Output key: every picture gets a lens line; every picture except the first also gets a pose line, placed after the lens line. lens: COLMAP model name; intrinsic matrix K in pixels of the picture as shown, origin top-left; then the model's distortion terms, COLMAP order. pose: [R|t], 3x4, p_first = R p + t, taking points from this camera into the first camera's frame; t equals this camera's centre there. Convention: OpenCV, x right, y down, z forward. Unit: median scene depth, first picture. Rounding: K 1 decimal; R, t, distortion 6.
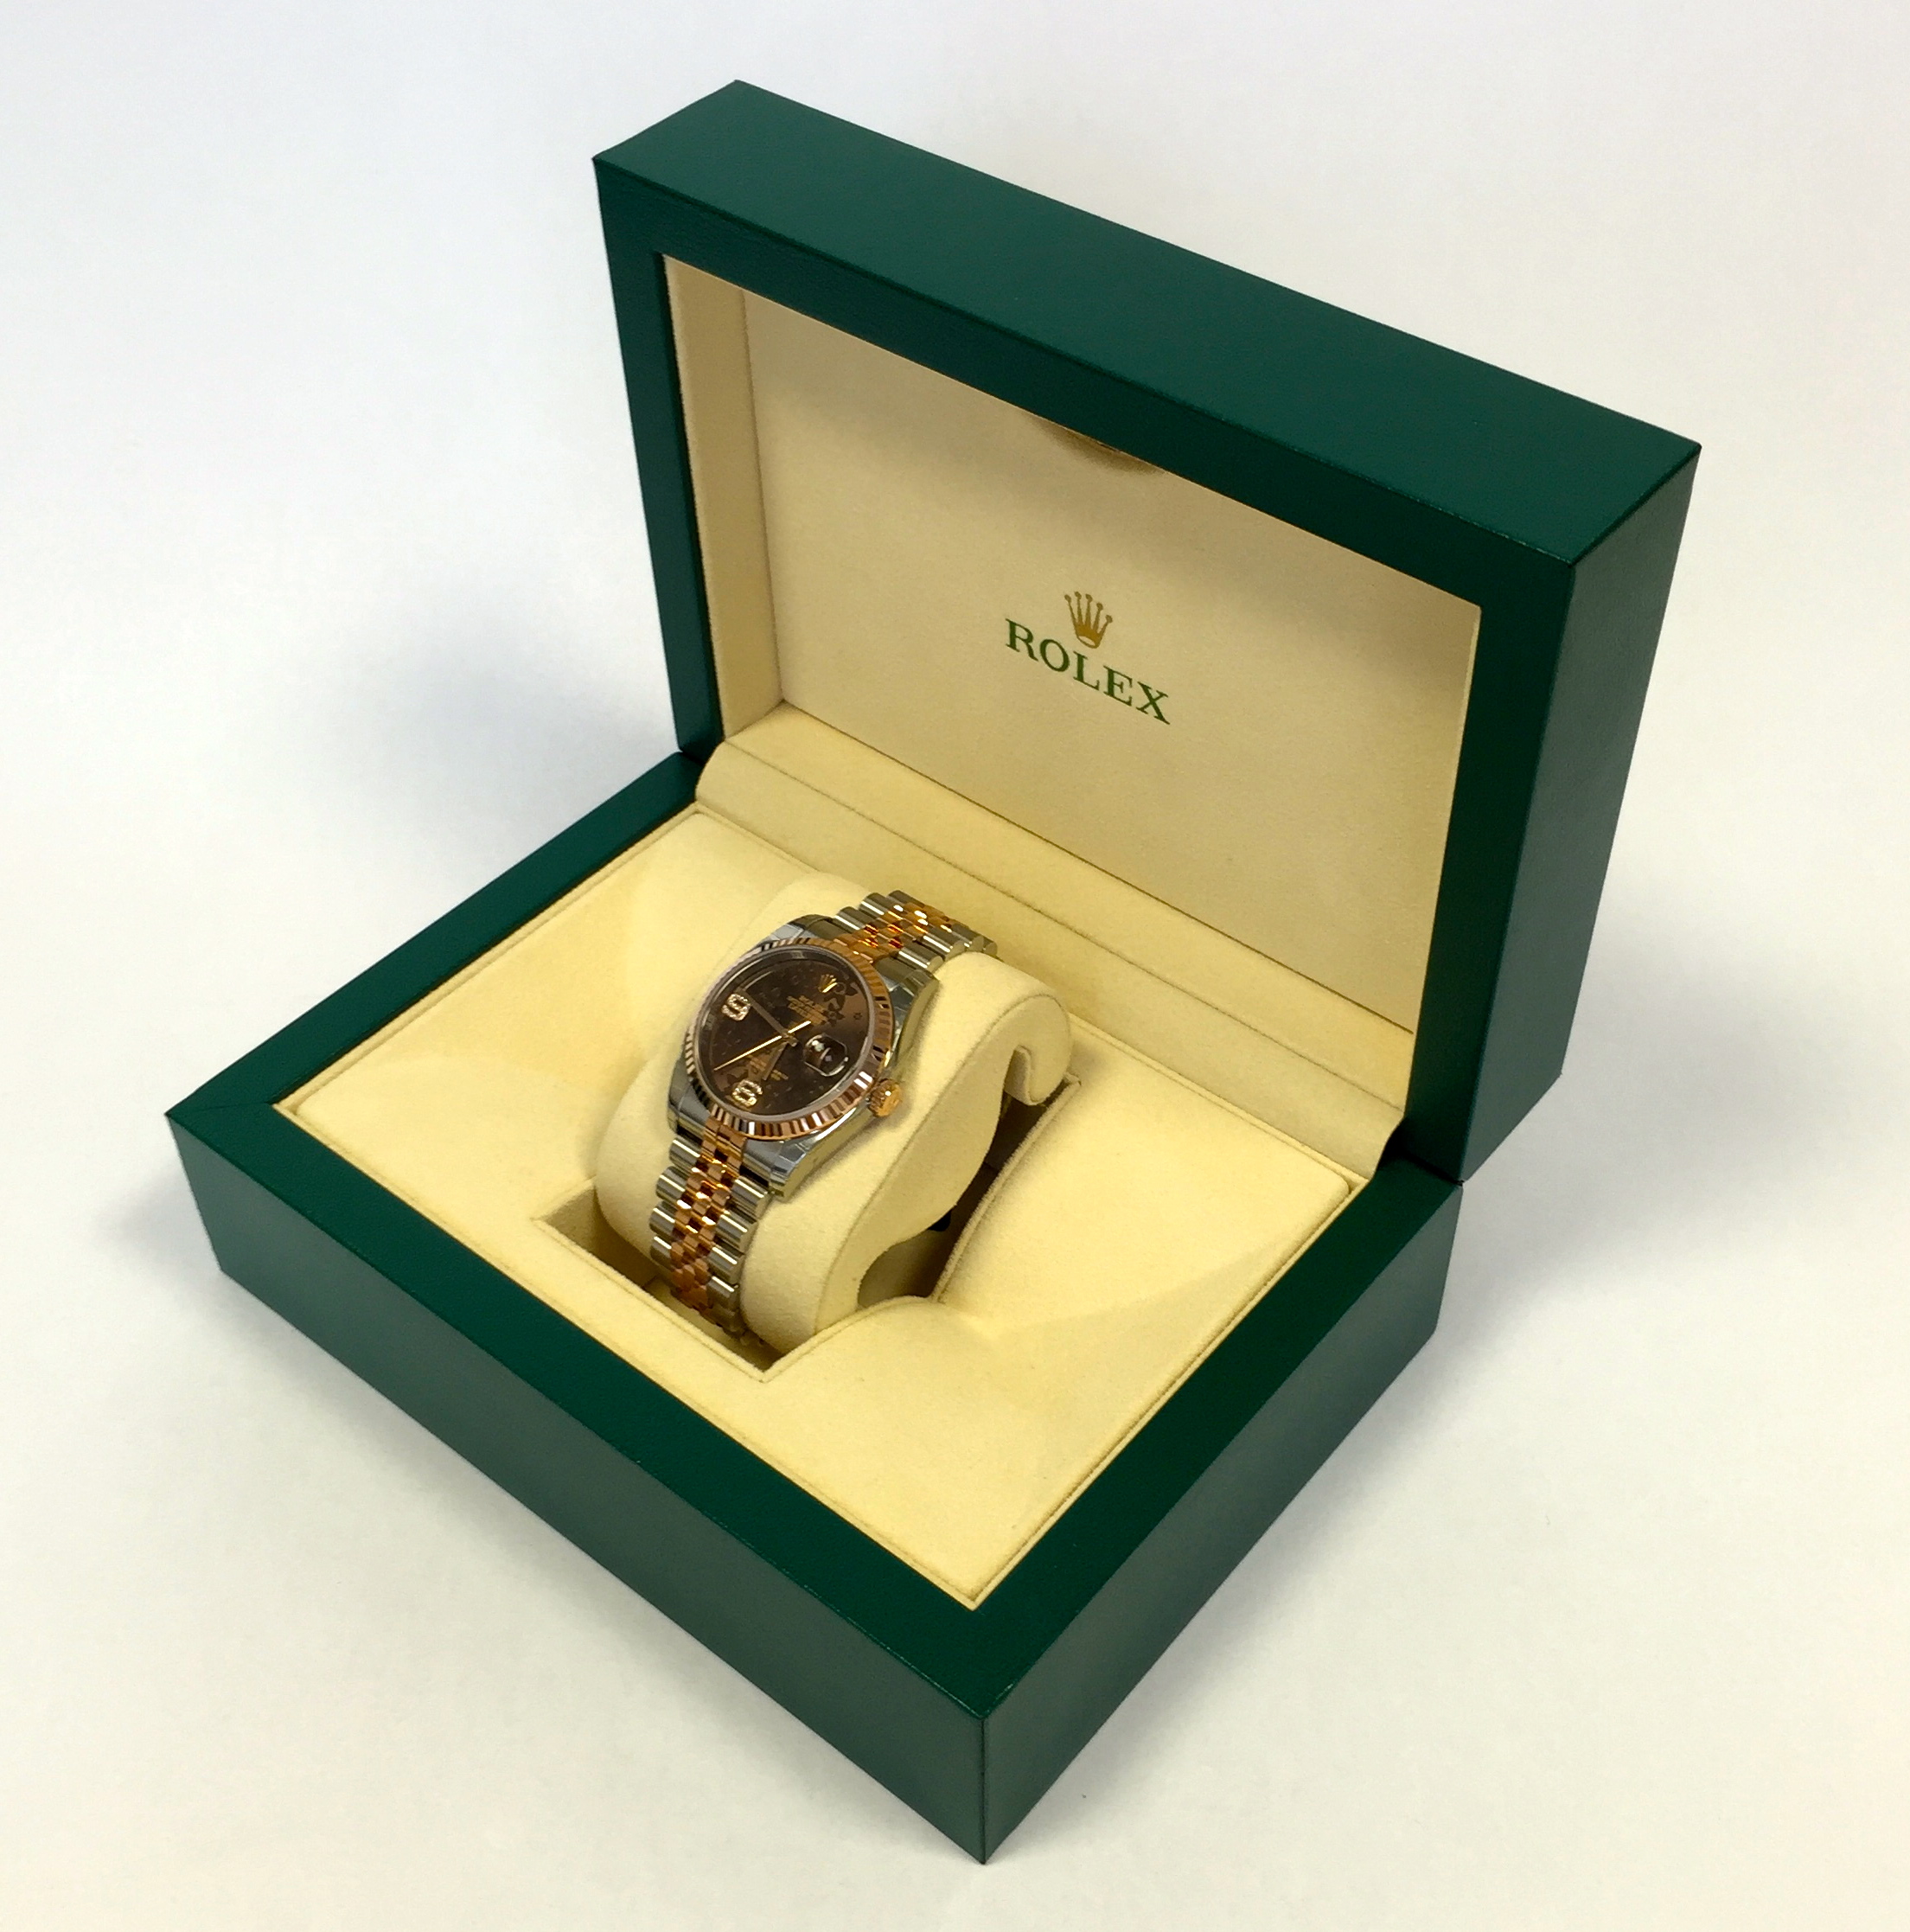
lens RADIAL K [[2439.8, 0, 1000.2], [0, 2439.8, 963.1], [0, 0, 1]] dist [0.020177, 0.011561]
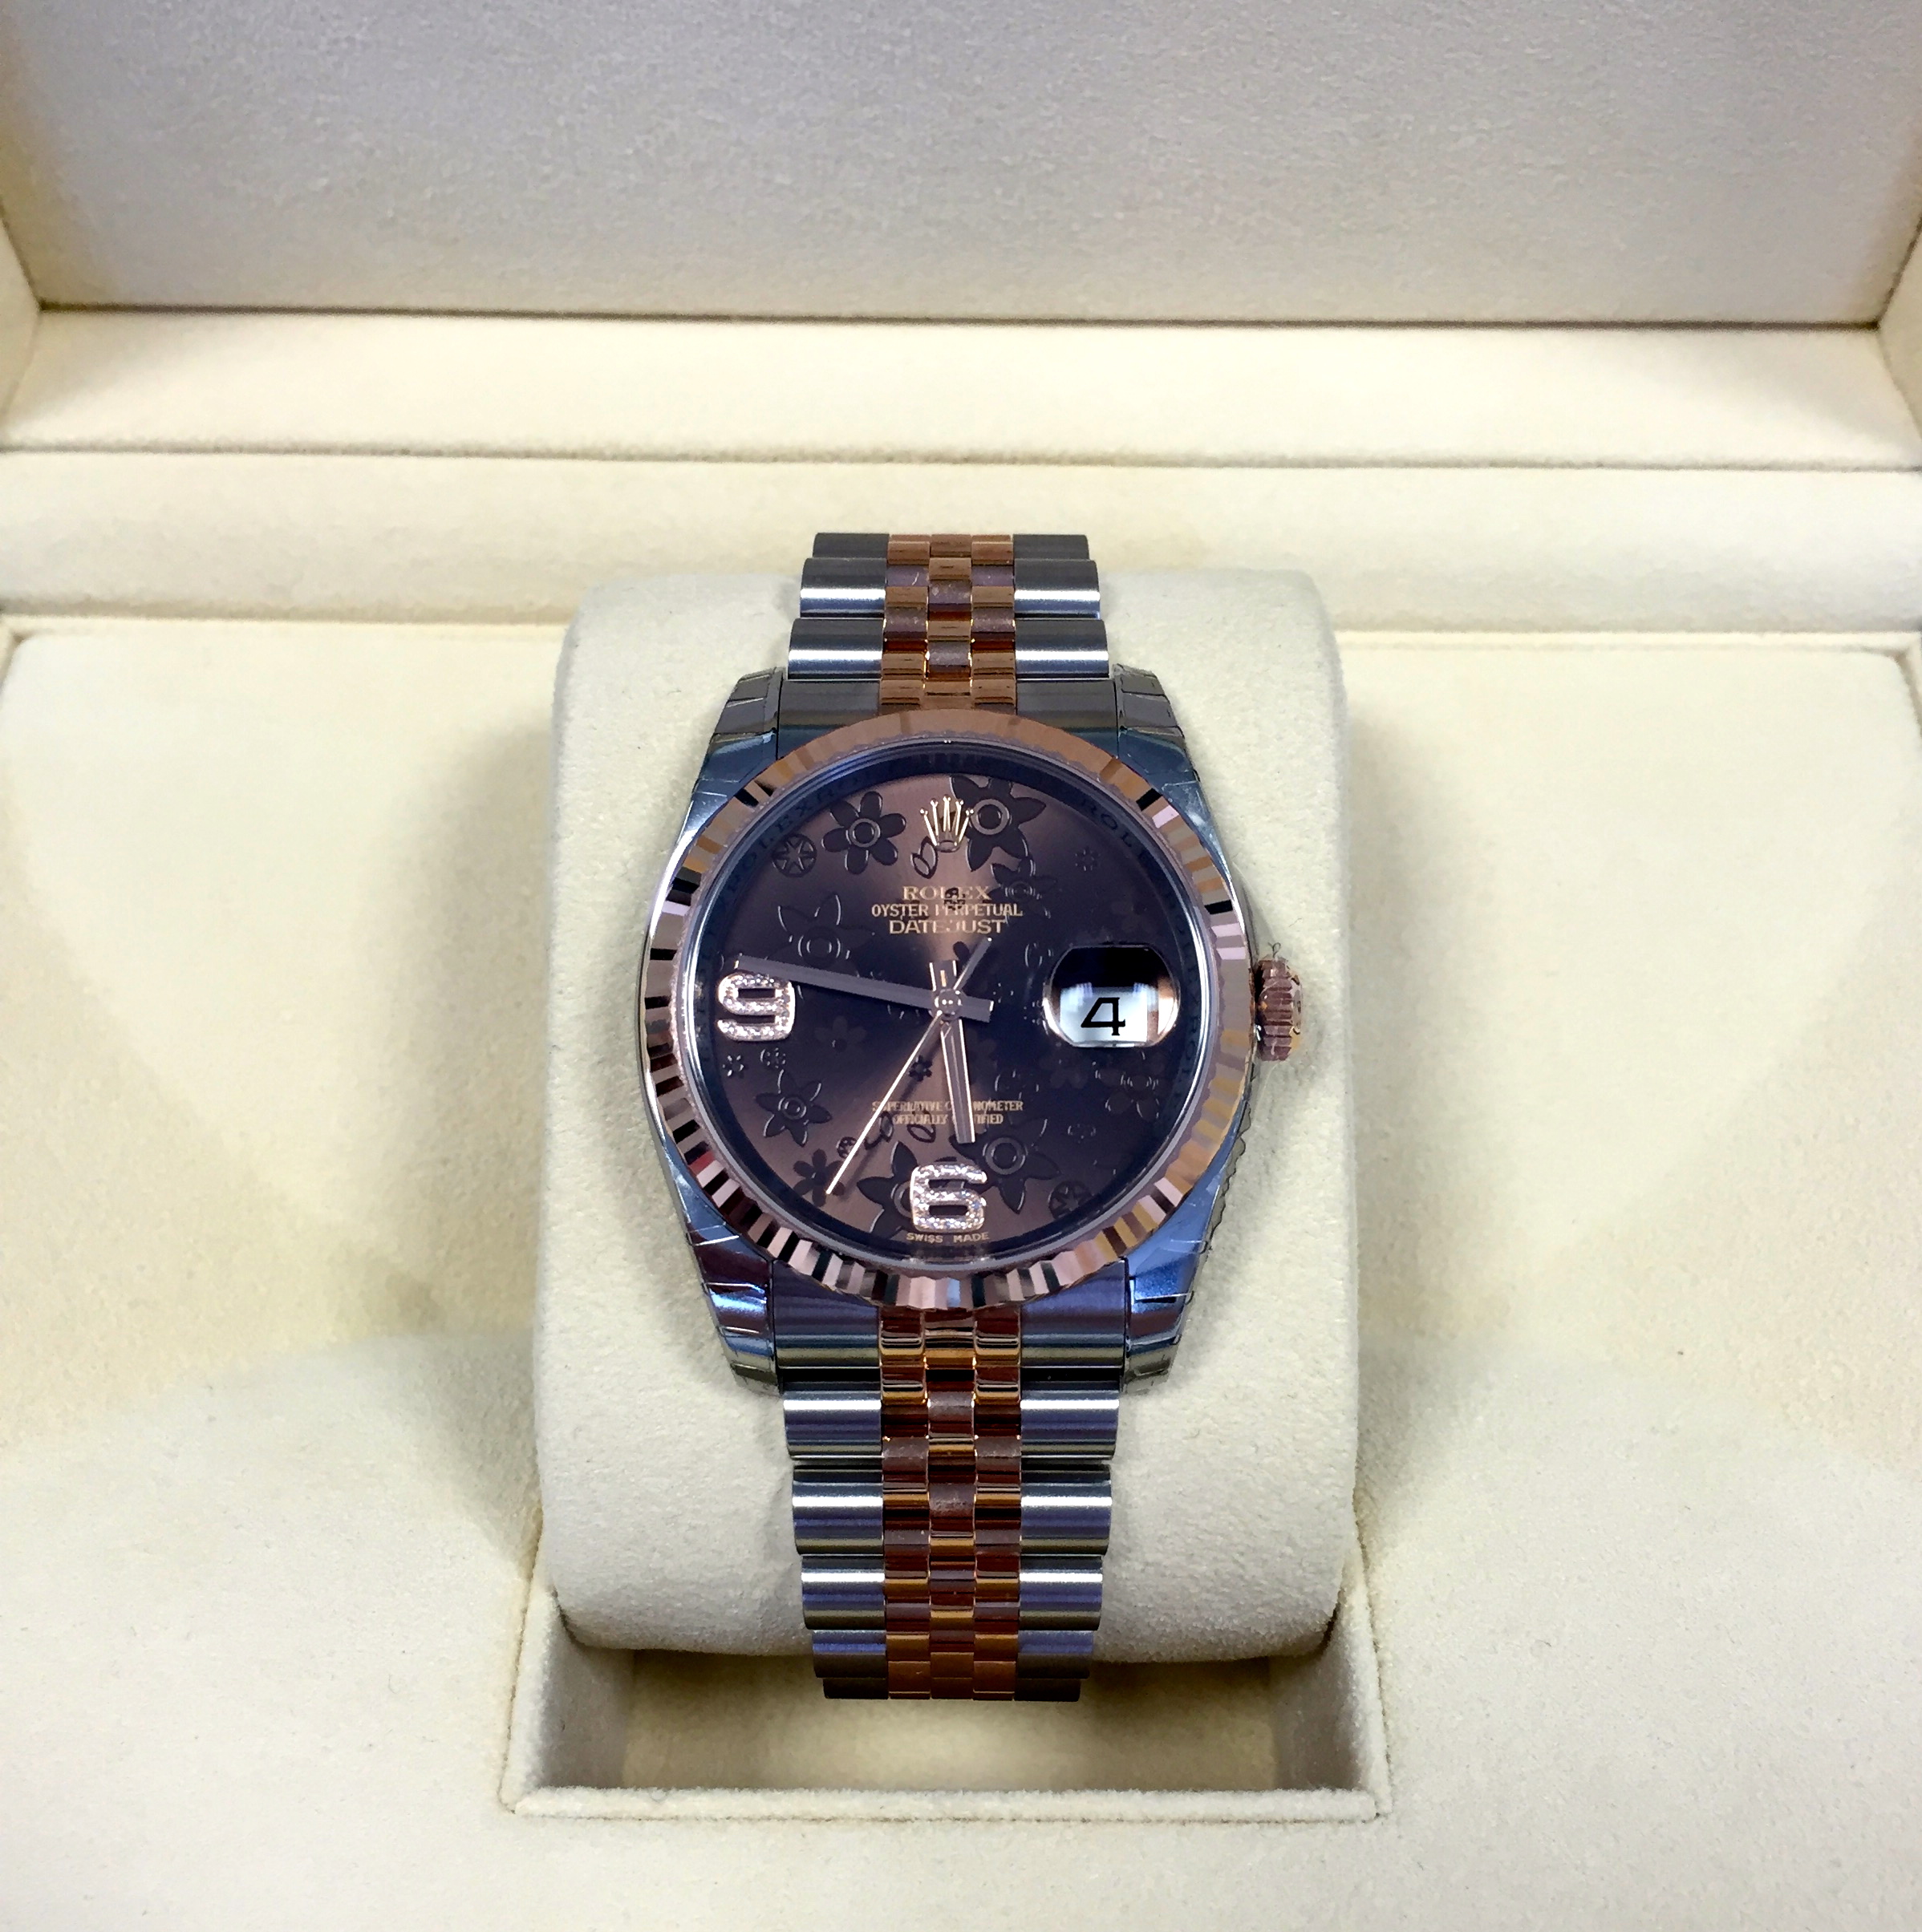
lens RADIAL K [[2440.3, 0, 1006.2], [0, 2440.3, 963.1], [0, 0, 1]] dist [0.020177, 0.011561]
pose [[0.776191, -0.512981, 0.366577, -0.200066], [0.425508, 0.855236, 0.295828, -0.074311], [-0.465264, -0.073638, 0.882104, 0.651118]]
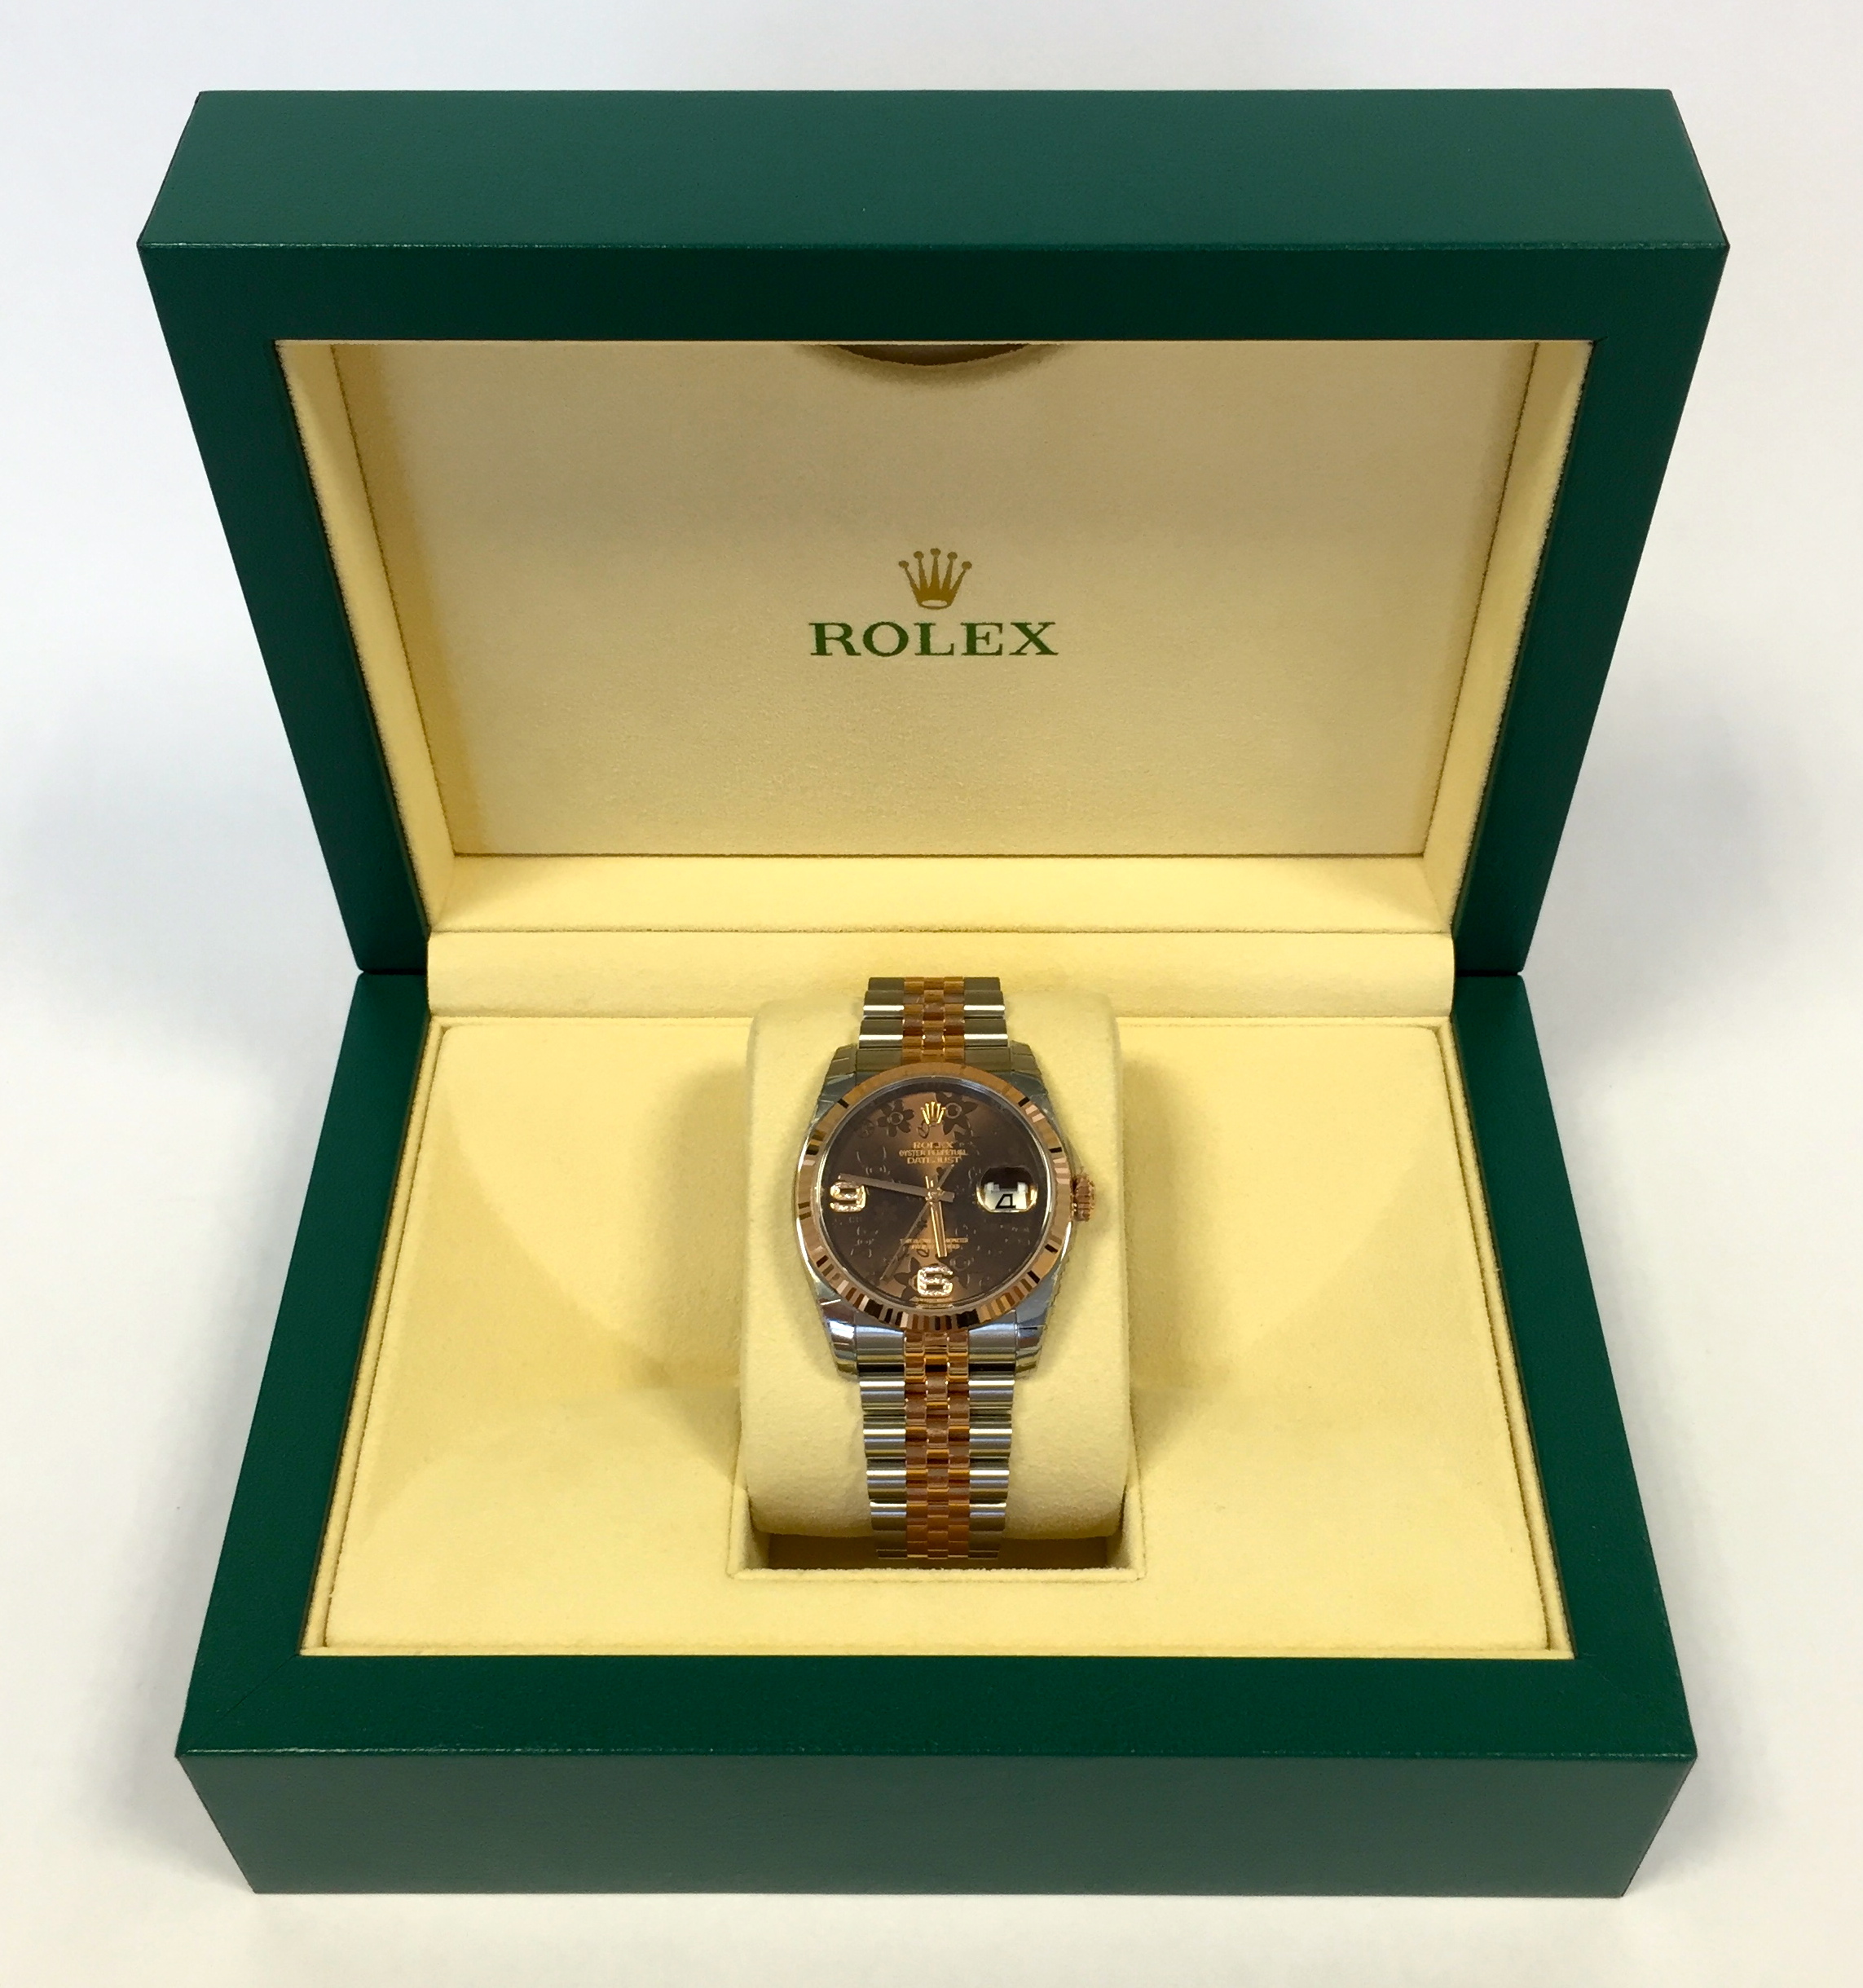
lens RADIAL K [[2224.0, 0, 931.1], [0, 2224.0, 968.3], [0, 0, 1]] dist [0.022824, 0.022102]
pose [[0.781435, -0.462830, 0.418507, -0.341900], [0.437289, 0.884641, 0.161829, -0.146442], [-0.445128, 0.056550, 0.893680, 0.333888]]
